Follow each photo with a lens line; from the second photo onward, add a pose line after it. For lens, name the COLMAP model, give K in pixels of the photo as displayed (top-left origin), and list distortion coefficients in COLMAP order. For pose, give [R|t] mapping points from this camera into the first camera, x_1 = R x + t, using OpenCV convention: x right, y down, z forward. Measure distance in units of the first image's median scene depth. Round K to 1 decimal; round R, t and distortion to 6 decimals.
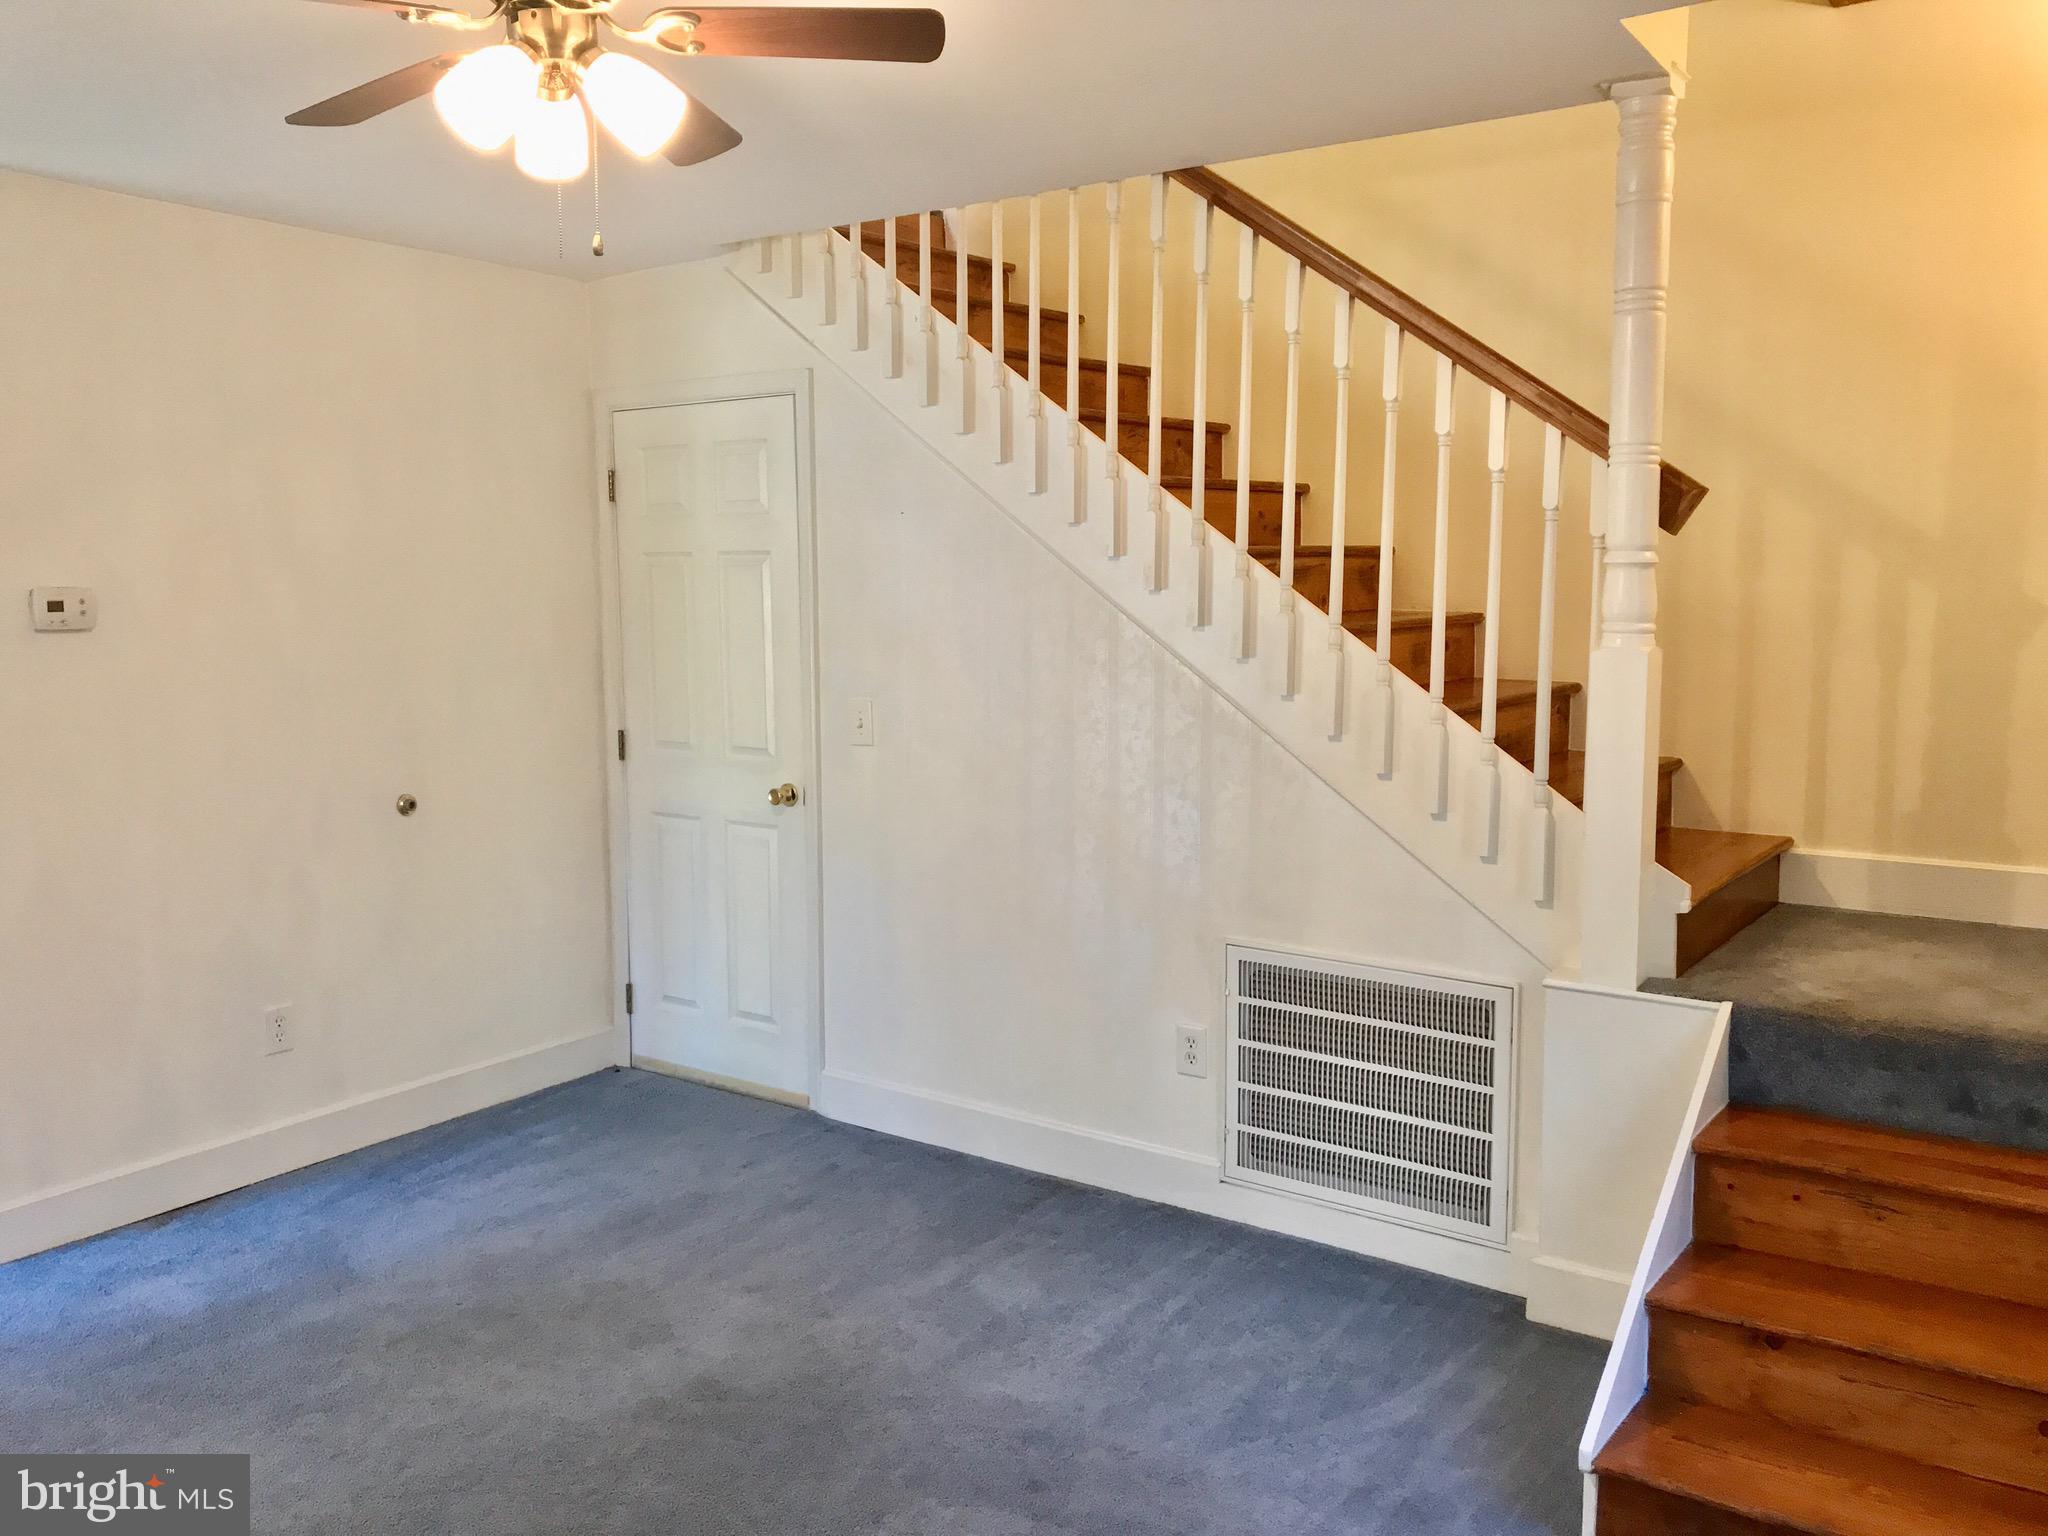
lens RADIAL K [[1685.6, 0, 1011.0], [0, 1685.6, 757.4], [0, 0, 1]] dist [0.043799, -0.044371]
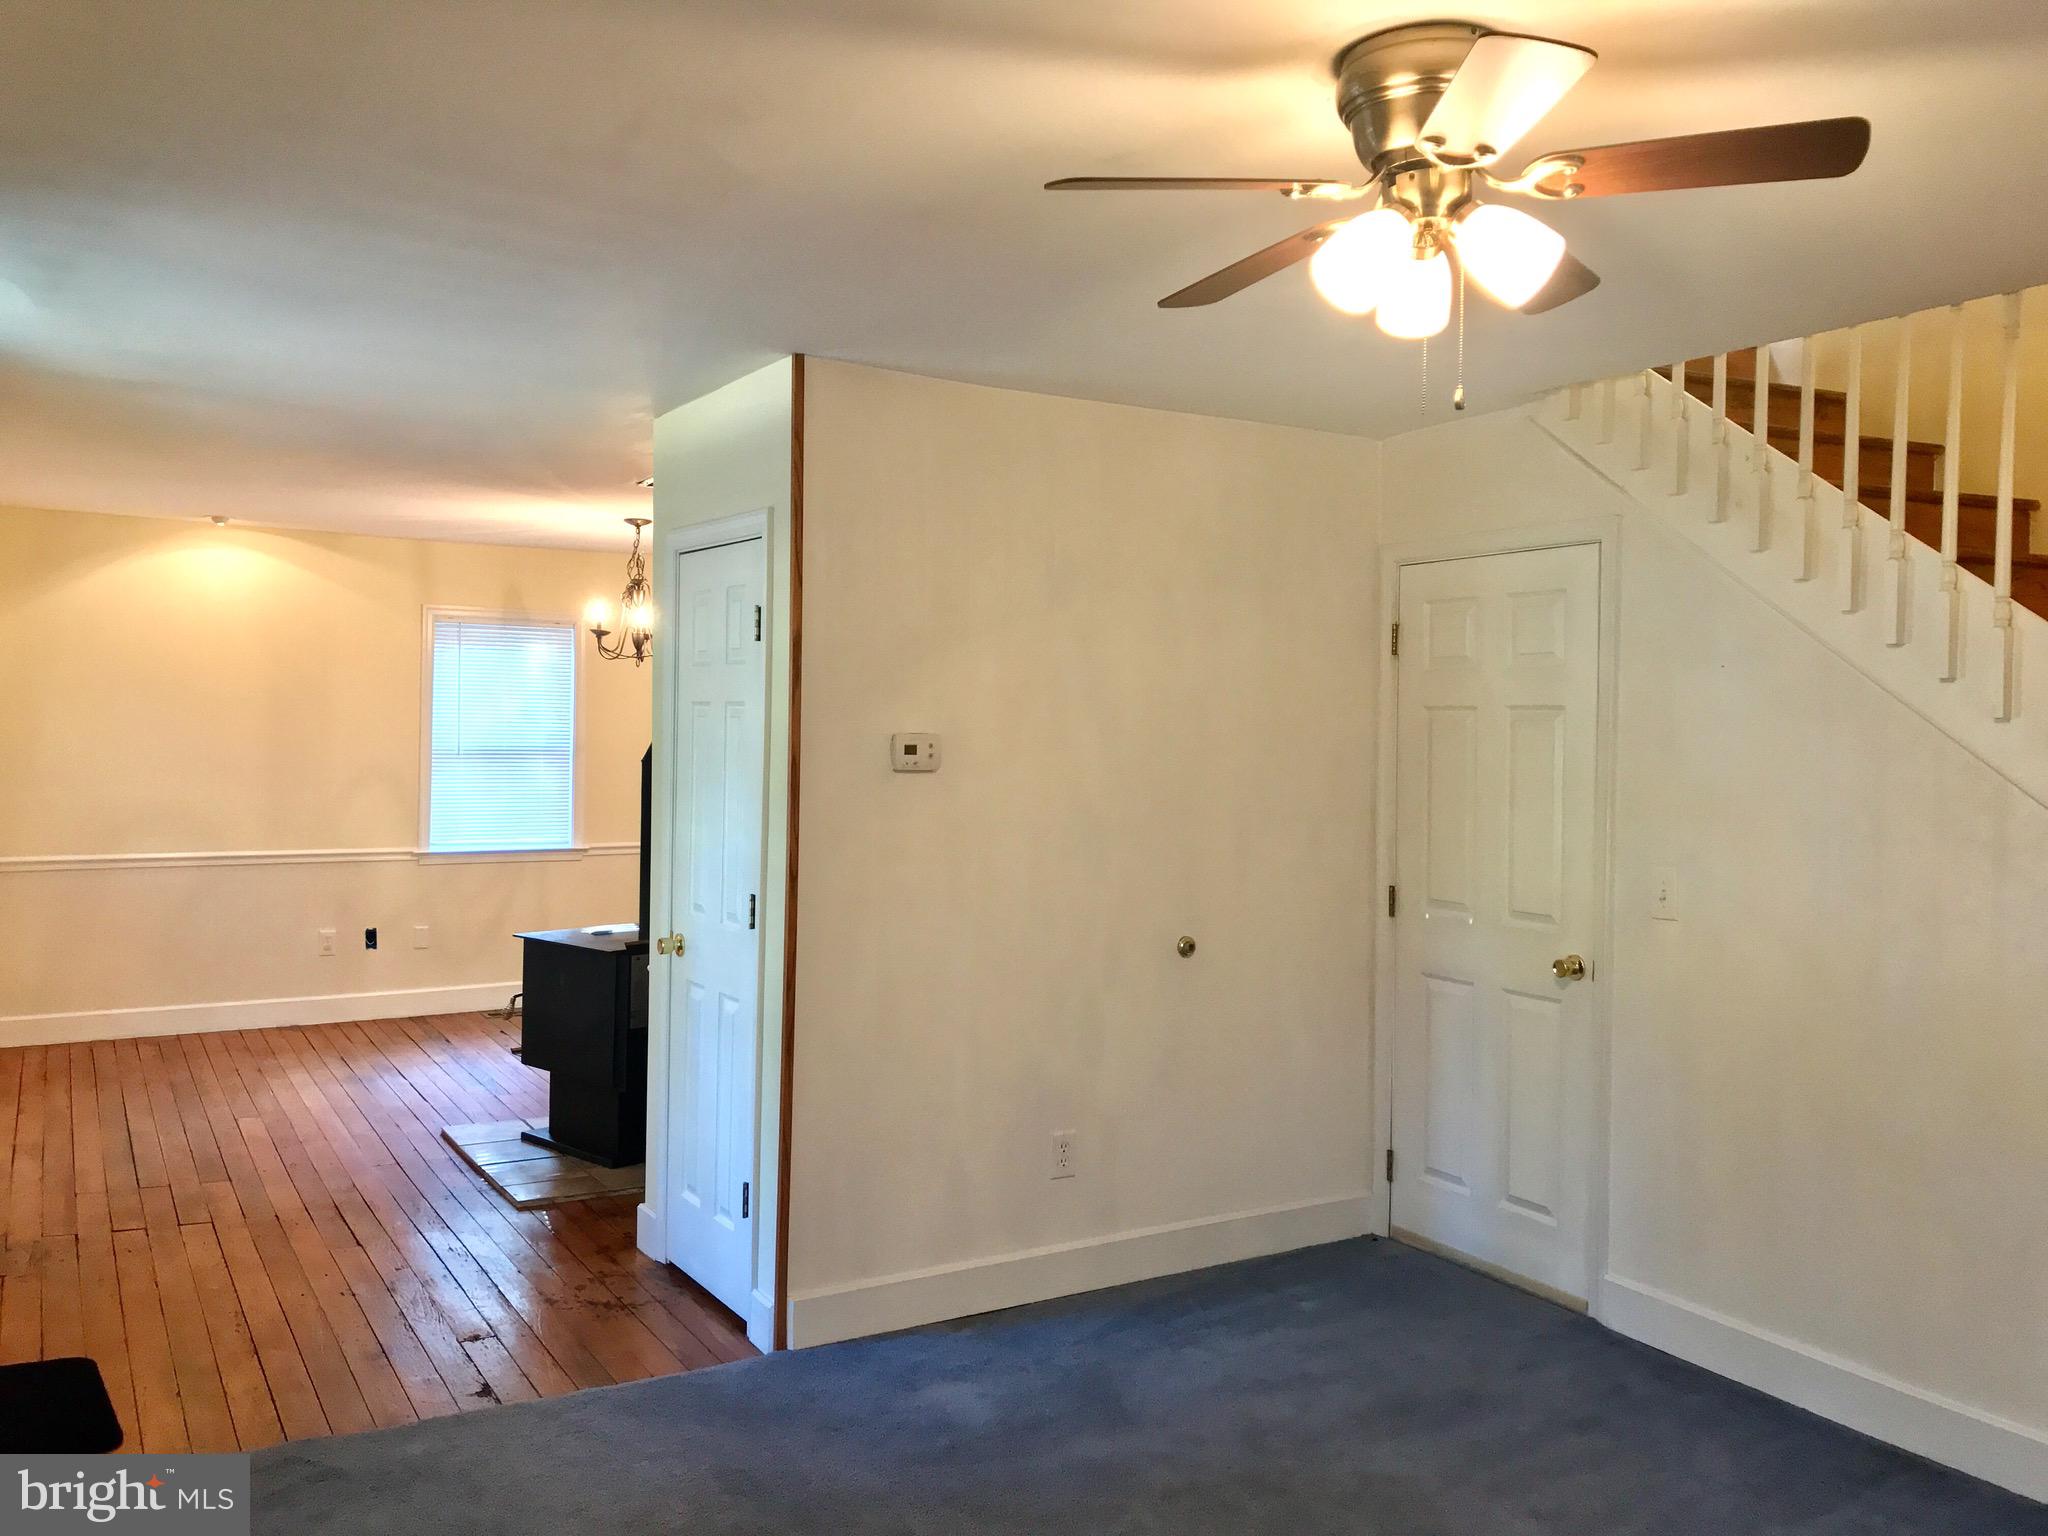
lens RADIAL K [[1685.6, 0, 1019.5], [0, 1685.6, 767.5], [0, 0, 1]] dist [0.043799, -0.044371]
pose [[0.914763, 0.029765, -0.402892, -0.045691], [-0.062396, 0.995725, -0.068106, -0.005564], [0.399143, 0.087440, 0.912710, 0.017580]]
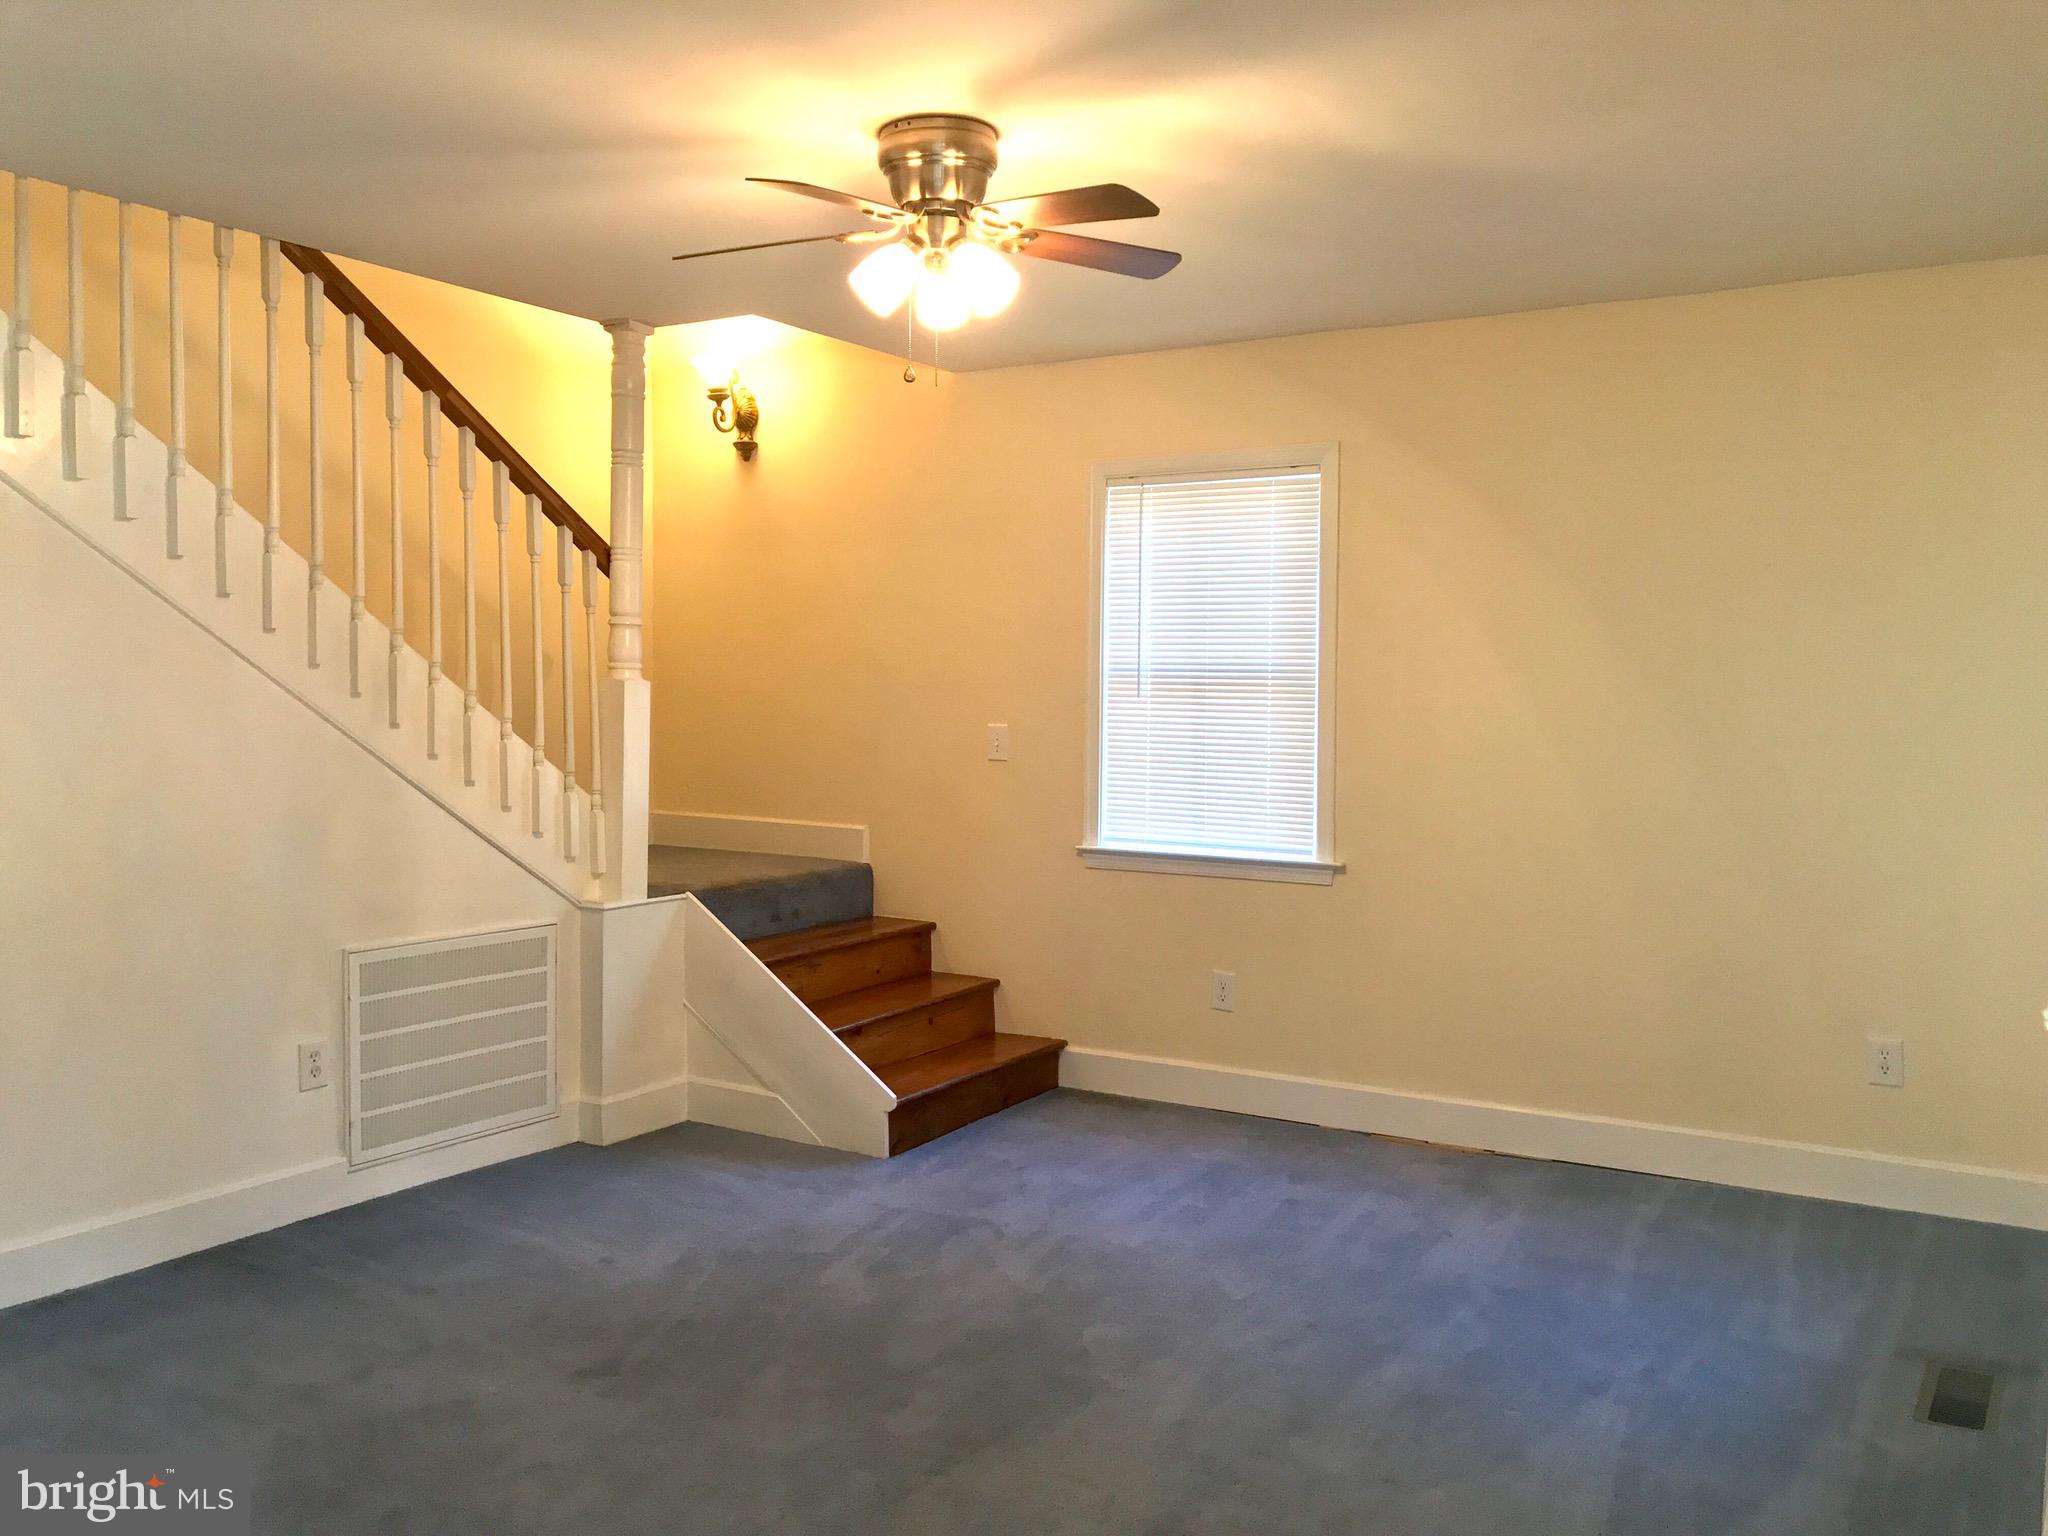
lens RADIAL K [[1685.6, 0, 1018.3], [0, 1685.6, 765.9], [0, 0, 1]] dist [0.043799, -0.044371]
pose [[-0.062223, -0.045175, 0.997039, -0.928730], [0.097111, 0.993961, 0.051096, -0.023046], [-0.993327, 0.100002, -0.057461, 0.574414]]
